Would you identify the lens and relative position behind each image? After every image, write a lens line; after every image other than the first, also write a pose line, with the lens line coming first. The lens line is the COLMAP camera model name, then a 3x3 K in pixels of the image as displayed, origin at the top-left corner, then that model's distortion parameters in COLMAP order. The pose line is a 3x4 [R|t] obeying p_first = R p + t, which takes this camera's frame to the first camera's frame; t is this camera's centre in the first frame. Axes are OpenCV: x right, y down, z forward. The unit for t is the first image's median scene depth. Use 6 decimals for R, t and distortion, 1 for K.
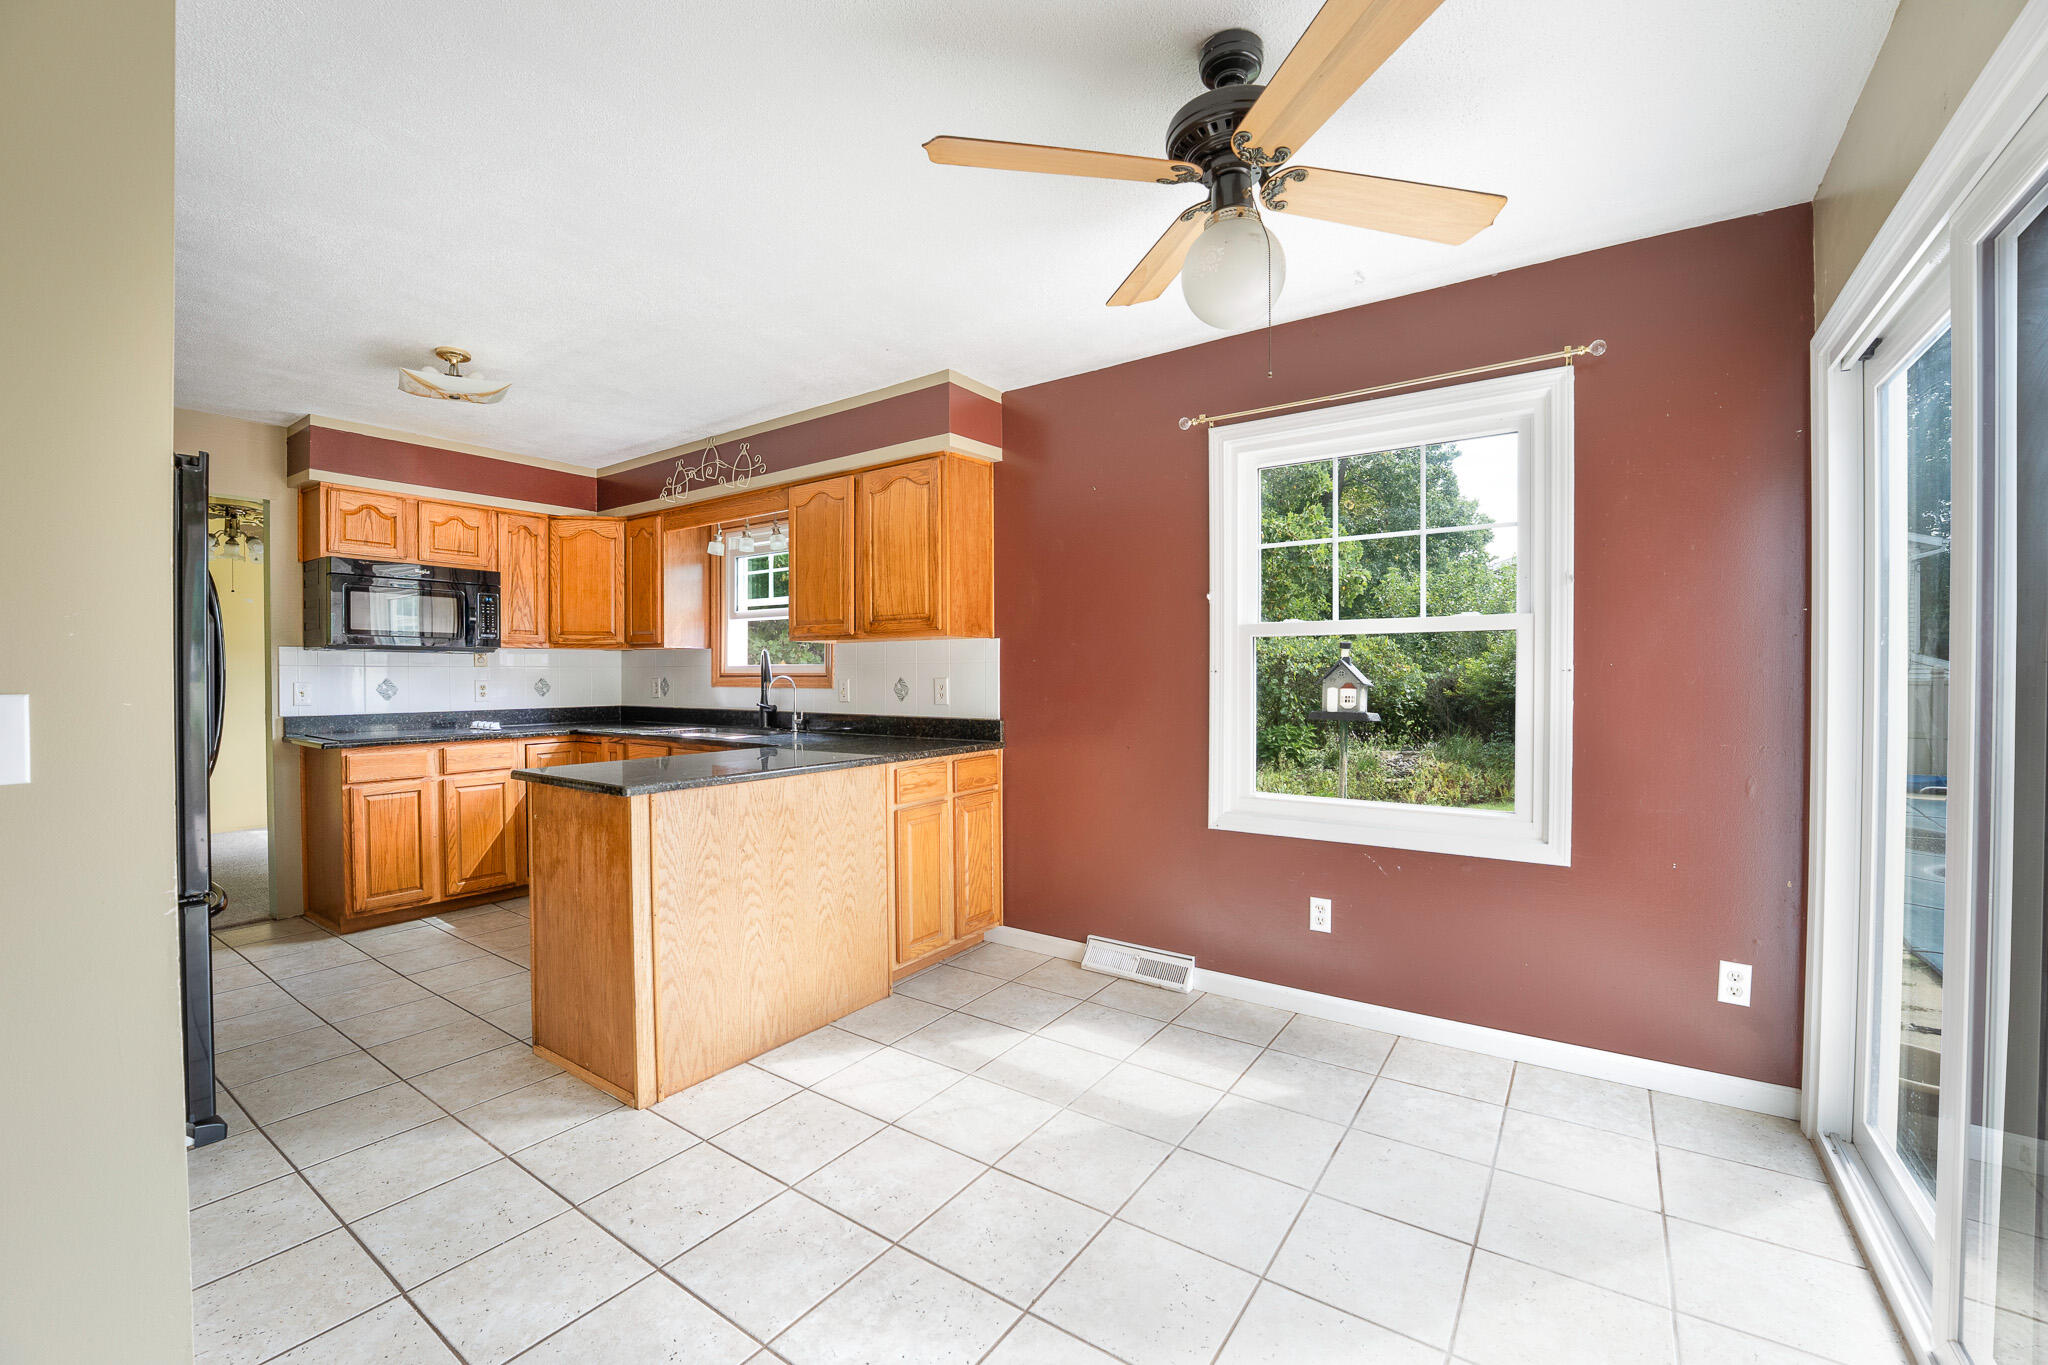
lens RADIAL K [[828.0, 0, 1016.5], [0, 828.0, 685.5], [0, 0, 1]] dist [-0.015315, 0.000223]
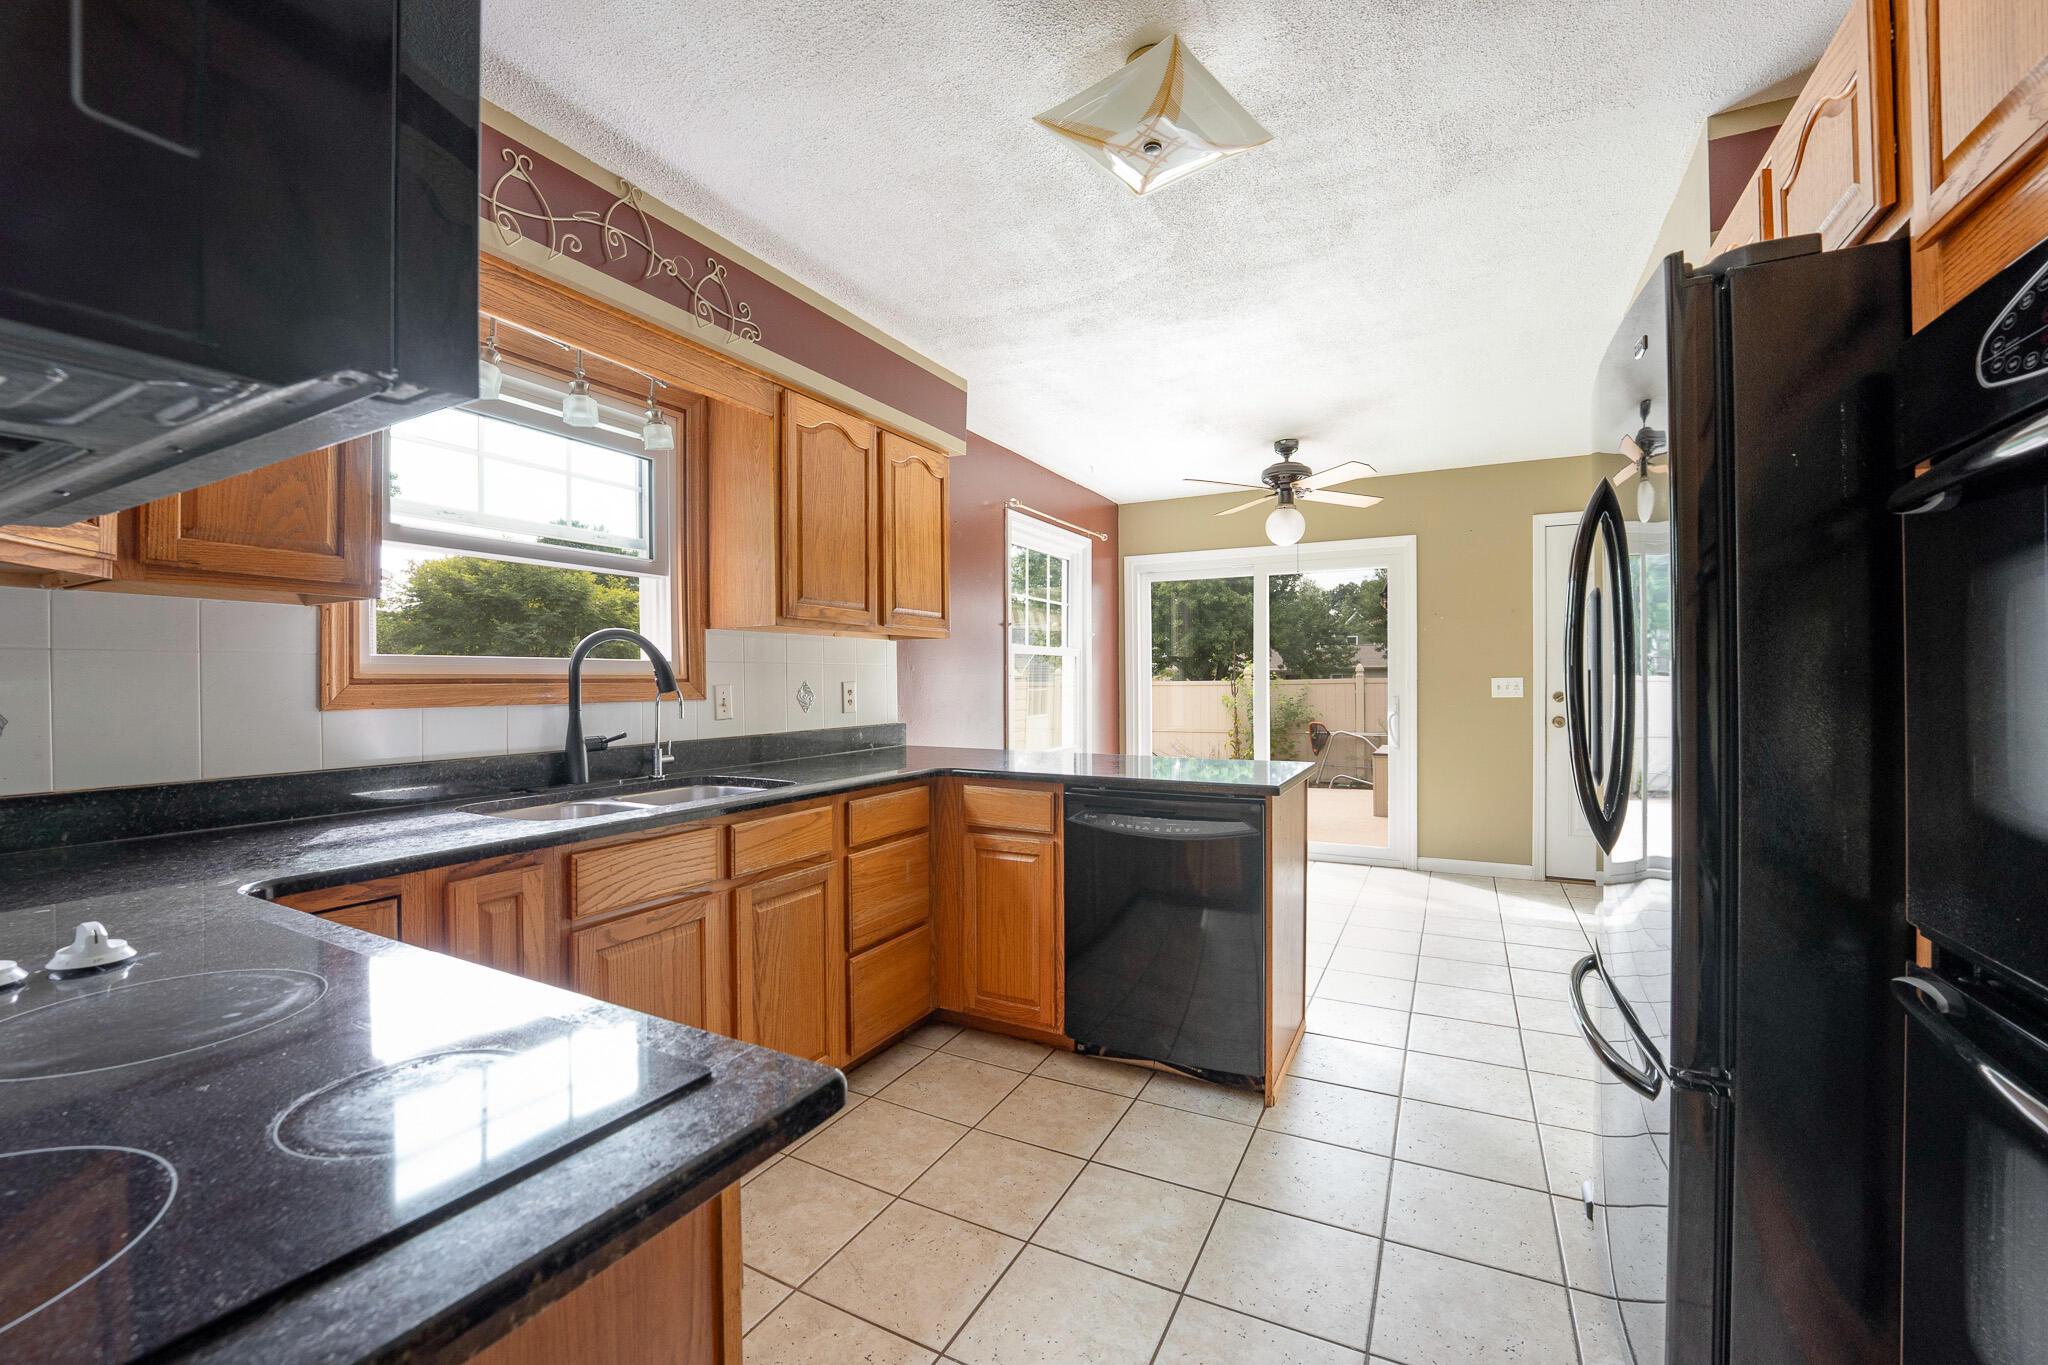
lens RADIAL K [[828.0, 0, 1016.9], [0, 828.0, 676.5], [0, 0, 1]] dist [-0.015315, 0.000223]
pose [[-0.124425, 0.001909, 0.992227, -0.905781], [0.018957, 0.999820, 0.000454, -0.010413], [-0.992048, 0.018866, -0.124439, 0.871285]]
